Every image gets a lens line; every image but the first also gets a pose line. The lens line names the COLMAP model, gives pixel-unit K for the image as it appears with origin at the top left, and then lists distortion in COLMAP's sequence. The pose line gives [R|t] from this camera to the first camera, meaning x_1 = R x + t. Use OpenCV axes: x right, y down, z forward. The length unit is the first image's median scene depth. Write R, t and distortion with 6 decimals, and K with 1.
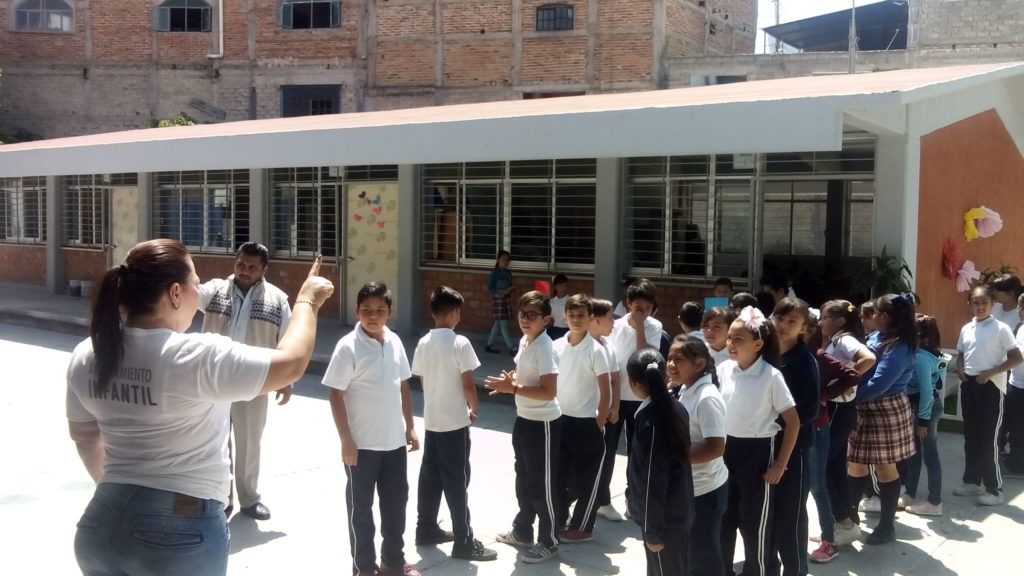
lens RADIAL K [[929.1, 0, 512.8], [0, 929.1, 266.0], [0, 0, 1]] dist [-0.026472, 0.001556]
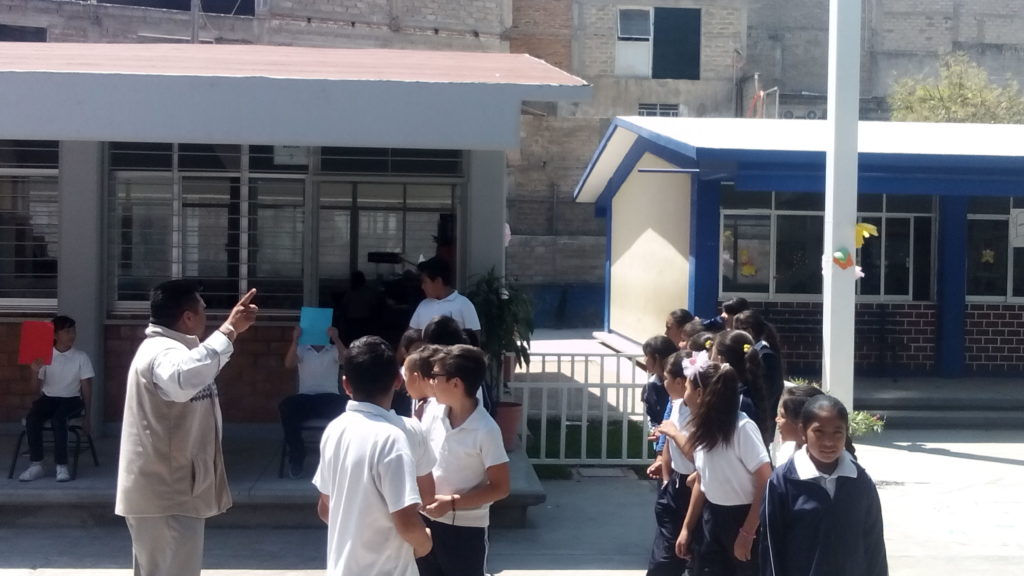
lens RADIAL K [[1232.1, 0, 511.7], [0, 1232.1, 260.3], [0, 0, 1]] dist [-0.014292, 0.000000]
pose [[0.759393, -0.013316, 0.650496, -0.230136], [0.028244, 0.999523, -0.012511, -0.008299], [-0.650019, 0.027873, 0.759407, 0.109806]]
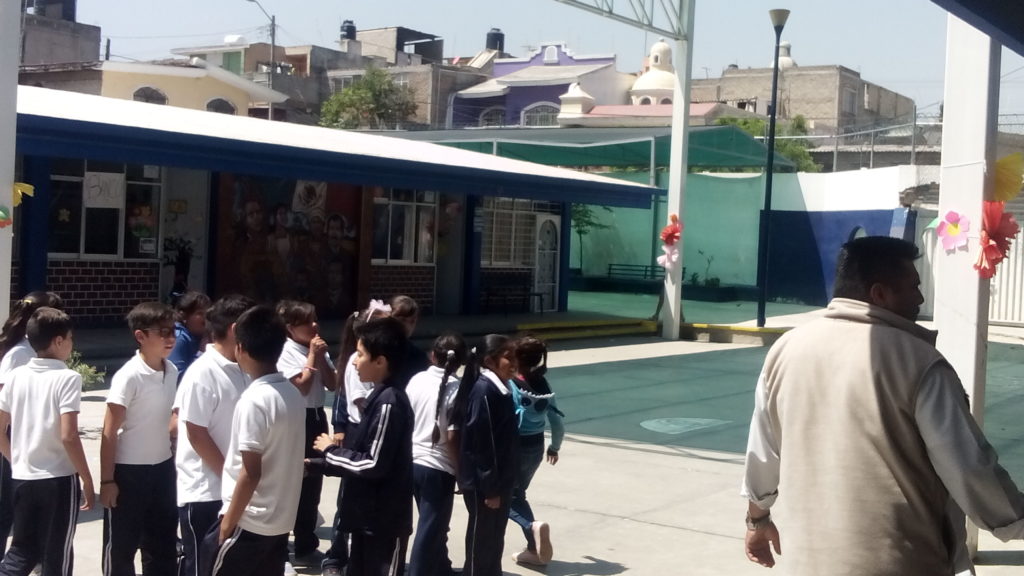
lens RADIAL K [[1232.1, 0, 525.9], [0, 1232.1, 255.6], [0, 0, 1]] dist [-0.014292, 0.000000]
pose [[-0.046991, -0.036685, 0.998221, -0.421152], [-0.000939, 0.999327, 0.036681, -0.022238], [-0.998895, 0.000786, -0.046994, 0.346826]]
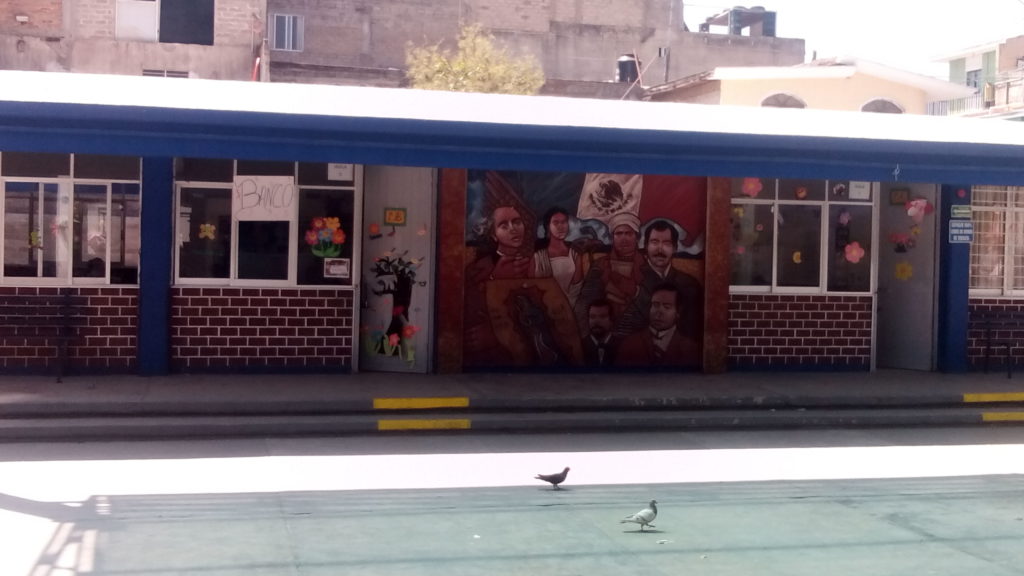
lens RADIAL K [[1232.1, 0, 509.4], [0, 1232.1, 281.4], [0, 0, 1]] dist [-0.014292, 0.000000]
pose [[0.626545, -0.031886, 0.778733, 0.379670], [0.027633, 0.999443, 0.018690, 0.020368], [-0.778895, 0.009809, 0.627077, -0.163103]]
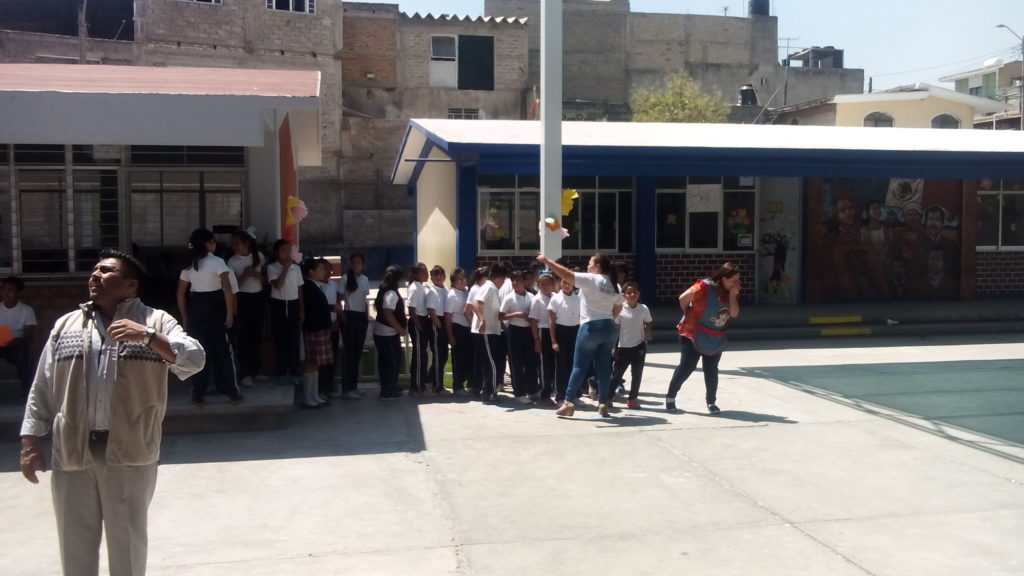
lens RADIAL K [[929.1, 0, 513.8], [0, 929.1, 277.6], [0, 0, 1]] dist [-0.026472, 0.001556]
pose [[0.661280, -0.068261, 0.747027, -0.165989], [0.050264, 0.997645, 0.046667, -0.004064], [-0.748453, 0.006689, 0.663154, 0.034289]]
